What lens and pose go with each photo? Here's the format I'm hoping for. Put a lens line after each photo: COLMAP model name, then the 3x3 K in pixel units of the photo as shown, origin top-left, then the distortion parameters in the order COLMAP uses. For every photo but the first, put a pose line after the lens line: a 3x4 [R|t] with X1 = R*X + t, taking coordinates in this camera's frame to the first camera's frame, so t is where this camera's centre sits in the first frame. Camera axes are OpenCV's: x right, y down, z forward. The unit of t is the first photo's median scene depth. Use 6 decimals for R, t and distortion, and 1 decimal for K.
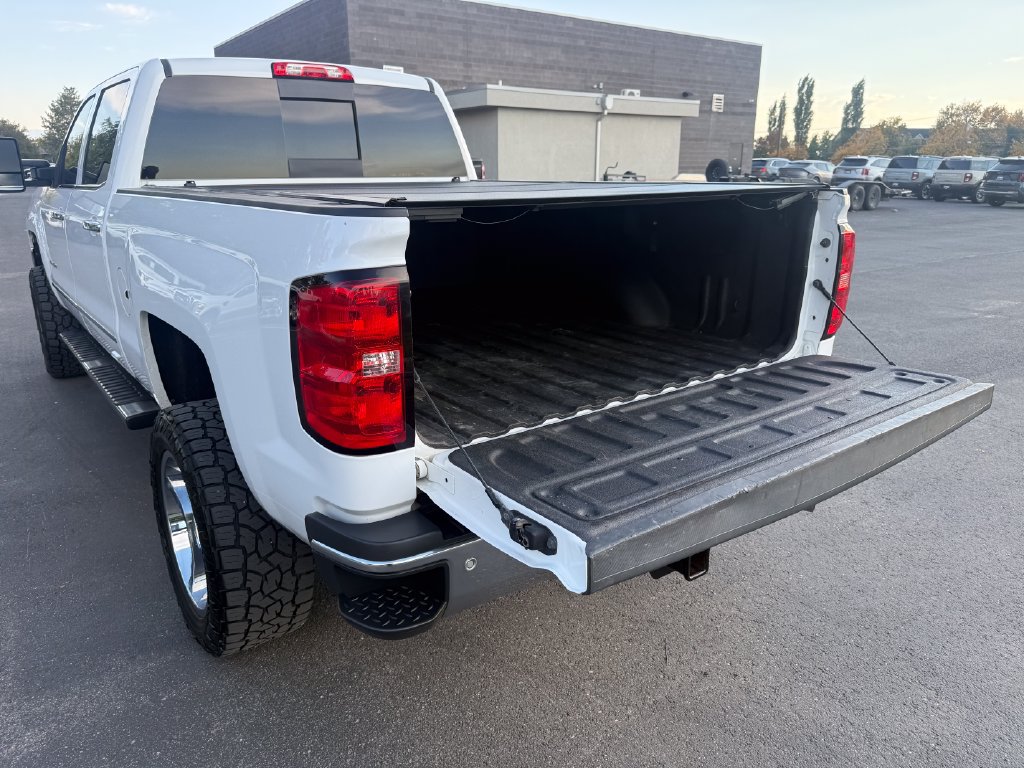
lens RADIAL K [[731.0, 0, 492.0], [0, 731.0, 387.5], [0, 0, 1]] dist [0.004781, -0.013547]
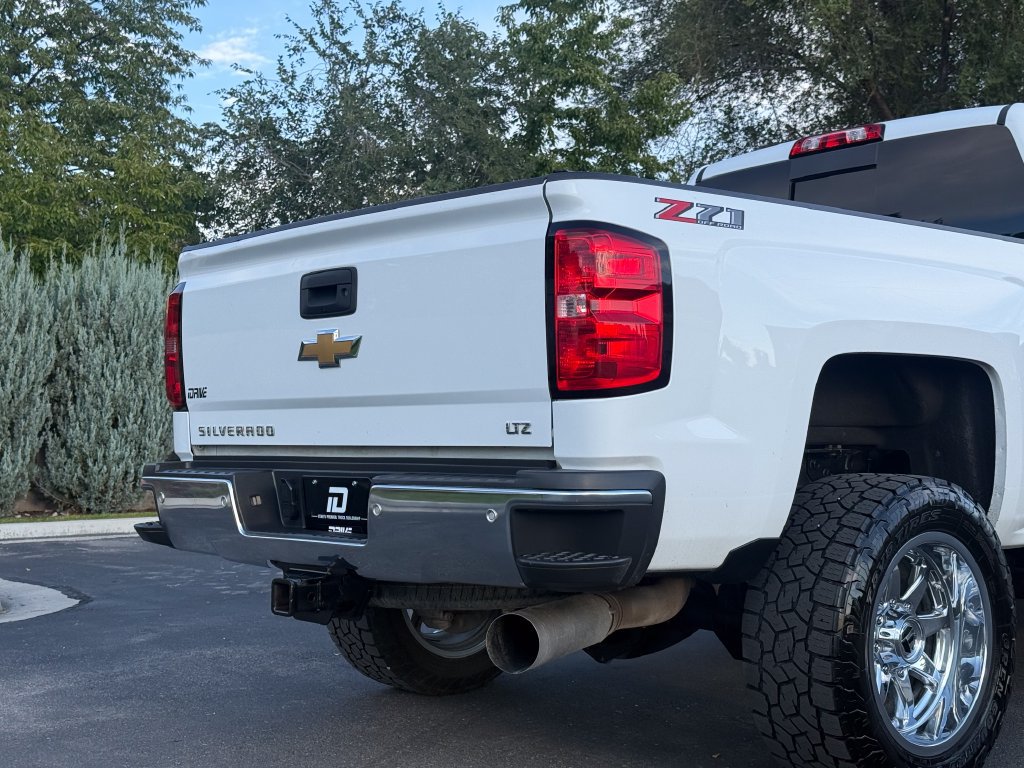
lens RADIAL K [[1429.8, 0, 501.8], [0, 1429.8, 382.8], [0, 0, 1]] dist [0.118810, 0.000000]
pose [[0.092913, -0.034340, -0.995082, 0.222493], [-0.286898, 0.956094, -0.059783, 0.001845], [0.953445, 0.291042, 0.078982, 0.109157]]
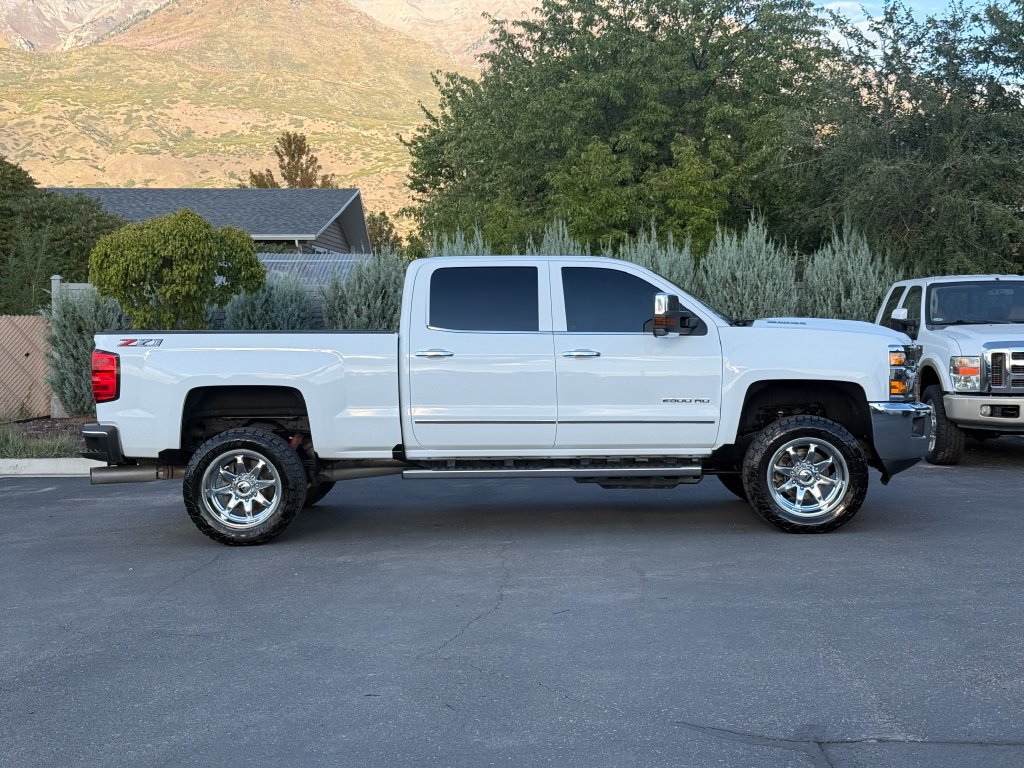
lens RADIAL K [[1429.8, 0, 502.1], [0, 1429.8, 375.6], [0, 0, 1]] dist [0.118810, 0.000000]
pose [[-0.604213, 0.034423, -0.796079, 0.396461], [-0.224397, 0.951281, 0.211448, -0.165287], [0.764573, 0.306398, -0.567052, 0.546209]]
